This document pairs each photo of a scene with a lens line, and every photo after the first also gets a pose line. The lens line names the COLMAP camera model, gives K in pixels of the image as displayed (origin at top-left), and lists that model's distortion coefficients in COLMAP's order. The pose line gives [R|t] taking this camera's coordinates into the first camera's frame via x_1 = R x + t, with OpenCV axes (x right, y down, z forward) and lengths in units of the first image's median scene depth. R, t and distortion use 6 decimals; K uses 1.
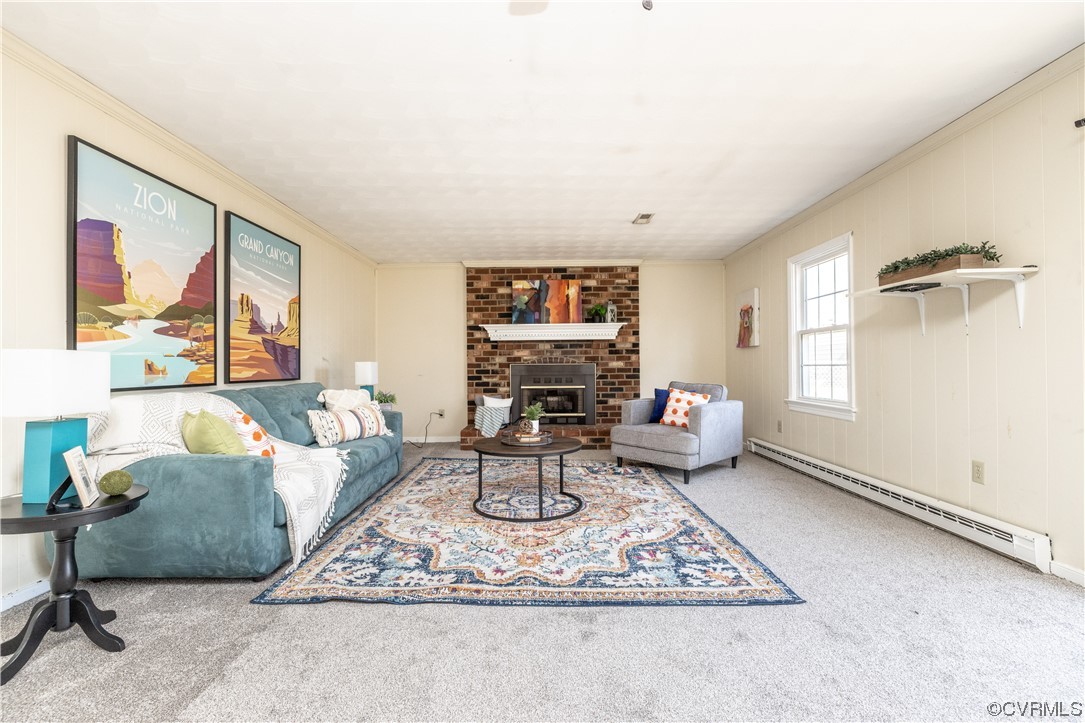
lens RADIAL K [[456.8, 0, 534.8], [0, 456.8, 363.3], [0, 0, 1]] dist [-0.002369, -0.000019]
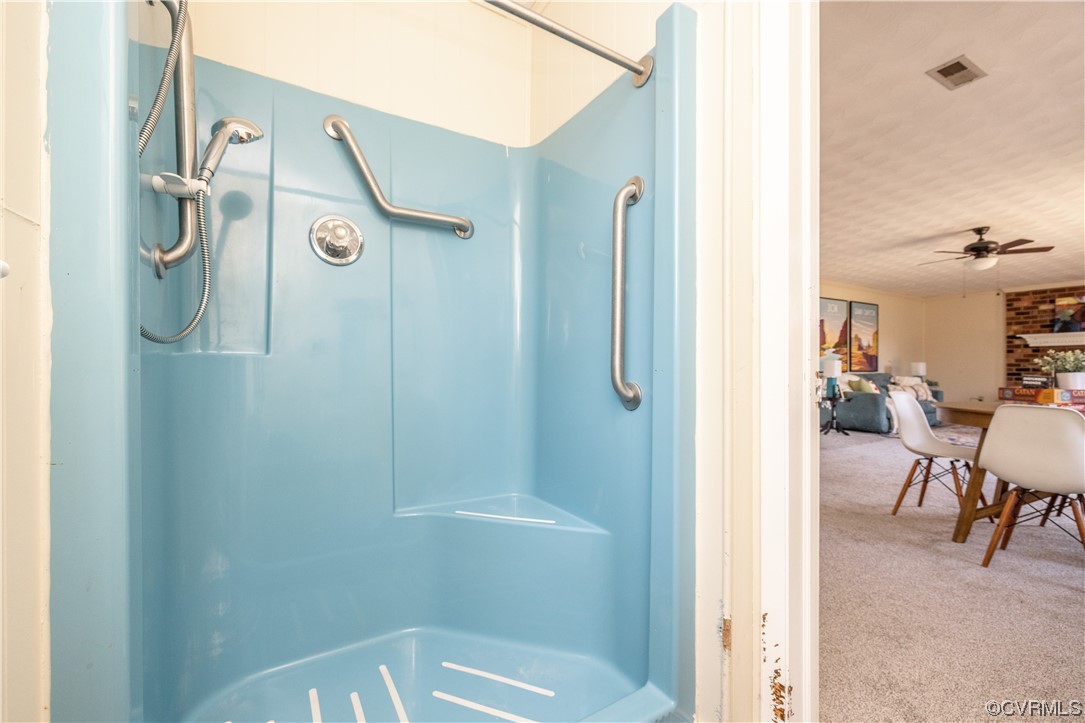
lens RADIAL K [[456.8, 0, 530.9], [0, 456.8, 365.3], [0, 0, 1]] dist [-0.002369, -0.000019]
pose [[0.515602, 0.001363, -0.856827, 0.290256], [0.001010, 0.999997, 0.002198, 0.001297], [0.856827, -0.001999, 0.515599, -0.931972]]
